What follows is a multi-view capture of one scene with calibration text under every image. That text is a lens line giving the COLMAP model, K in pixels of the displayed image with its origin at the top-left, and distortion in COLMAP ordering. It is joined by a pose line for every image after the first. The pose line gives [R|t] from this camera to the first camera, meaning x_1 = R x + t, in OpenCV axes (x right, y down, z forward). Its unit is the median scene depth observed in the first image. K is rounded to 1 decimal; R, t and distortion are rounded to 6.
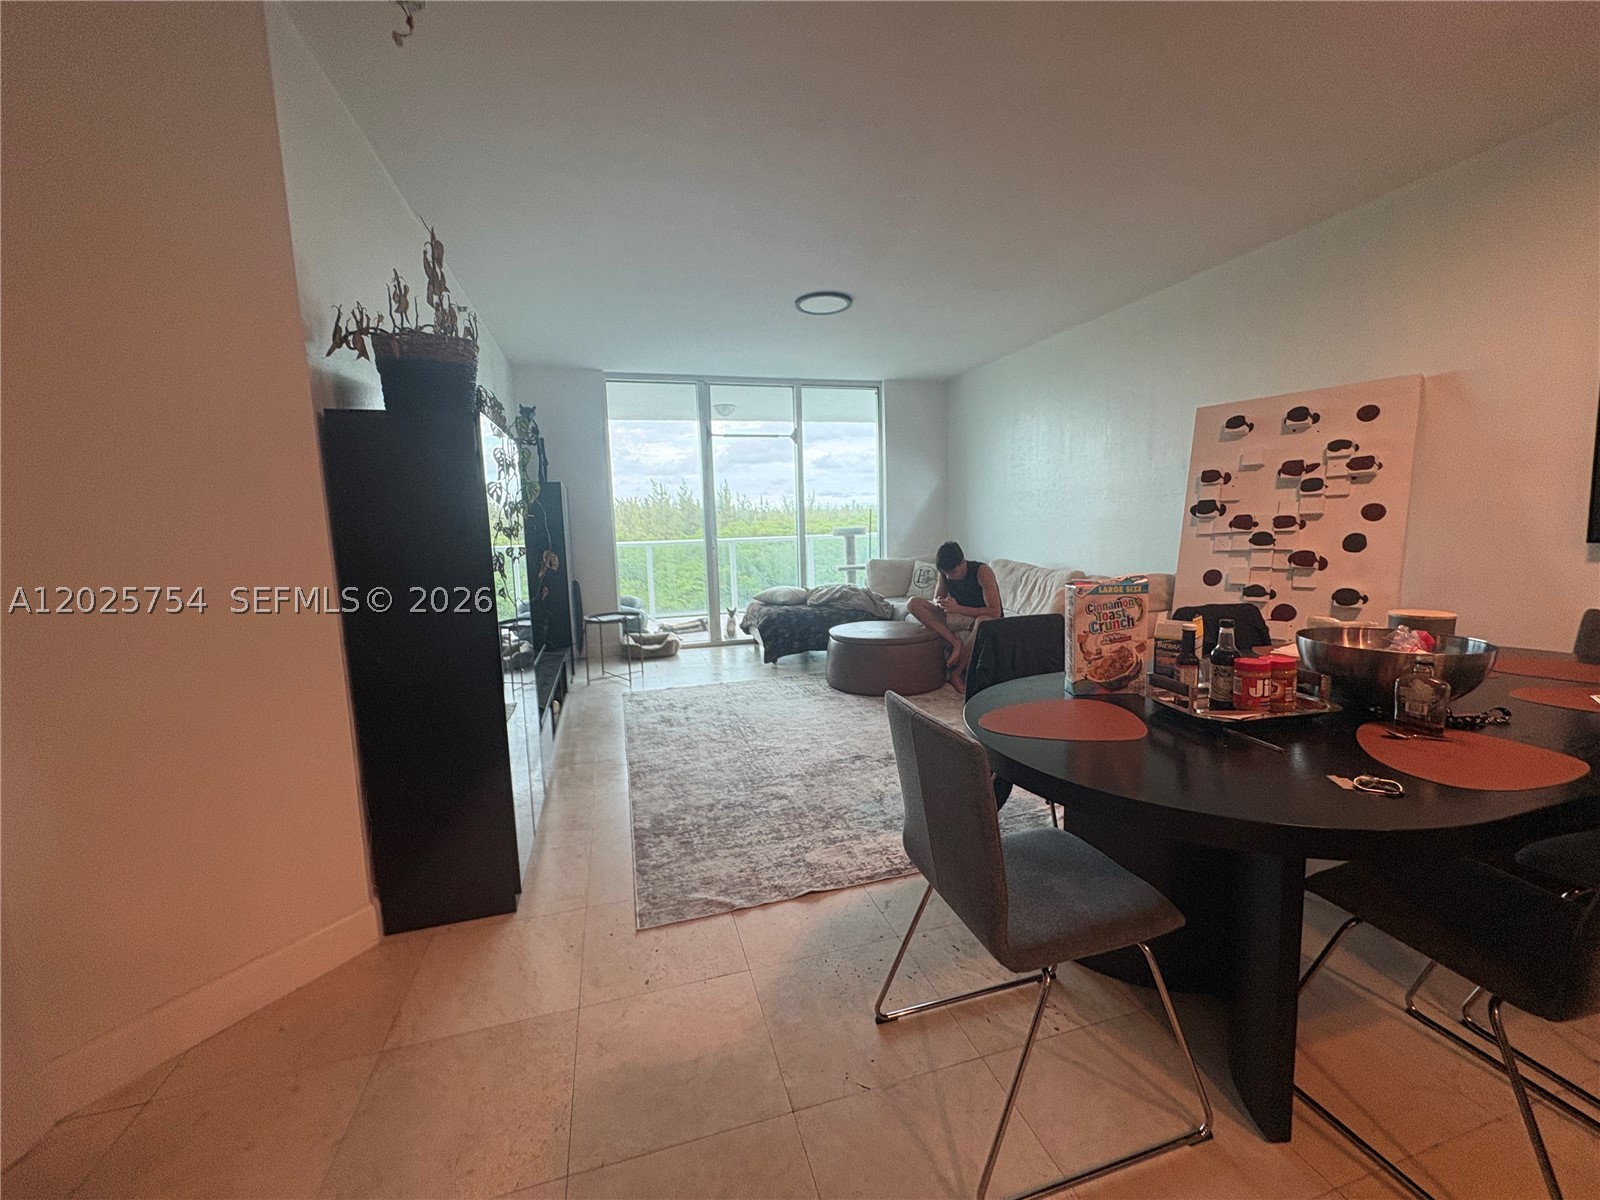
lens RADIAL K [[645.3, 0, 793.0], [0, 645.3, 599.6], [0, 0, 1]] dist [0.002495, -0.000058]
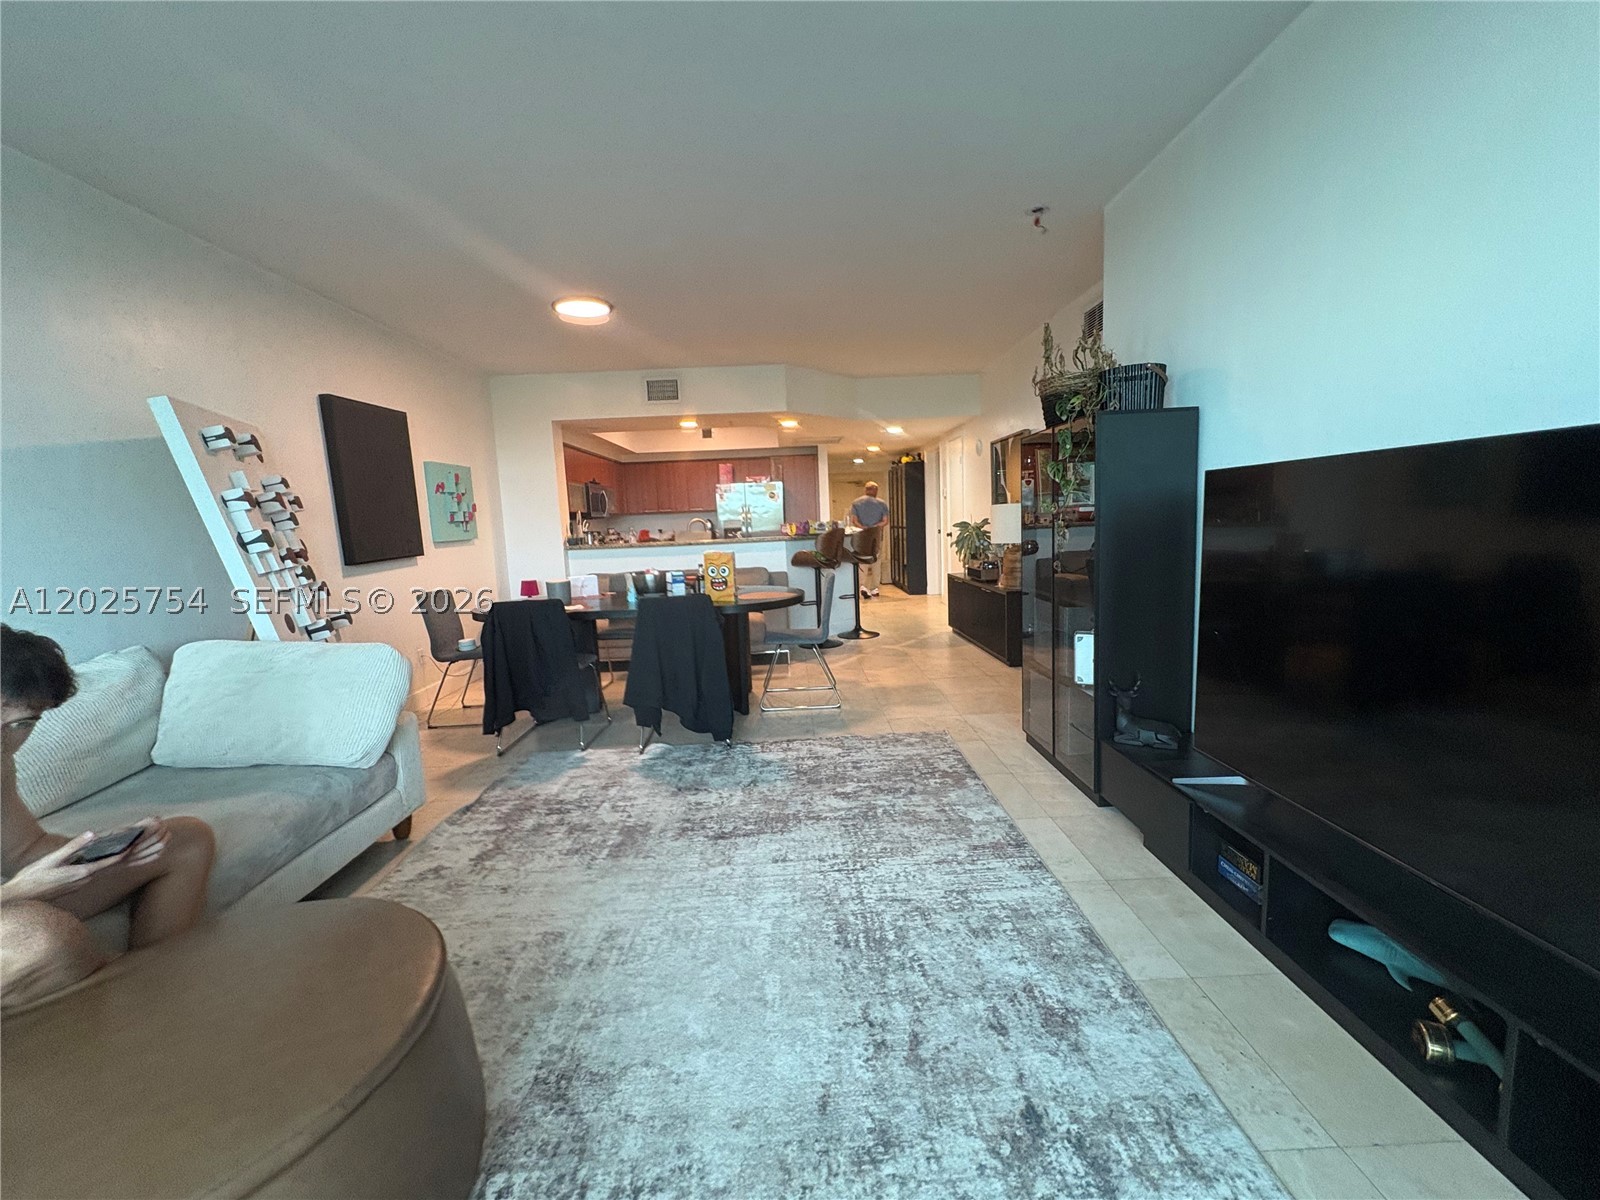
lens RADIAL K [[645.3, 0, 799.6], [0, 645.3, 596.7], [0, 0, 1]] dist [0.002495, -0.000058]
pose [[-0.964873, 0.044033, 0.259001, -0.221427], [0.105343, 0.967976, 0.227872, -0.213867], [-0.240673, 0.247152, -0.938612, 1.827410]]
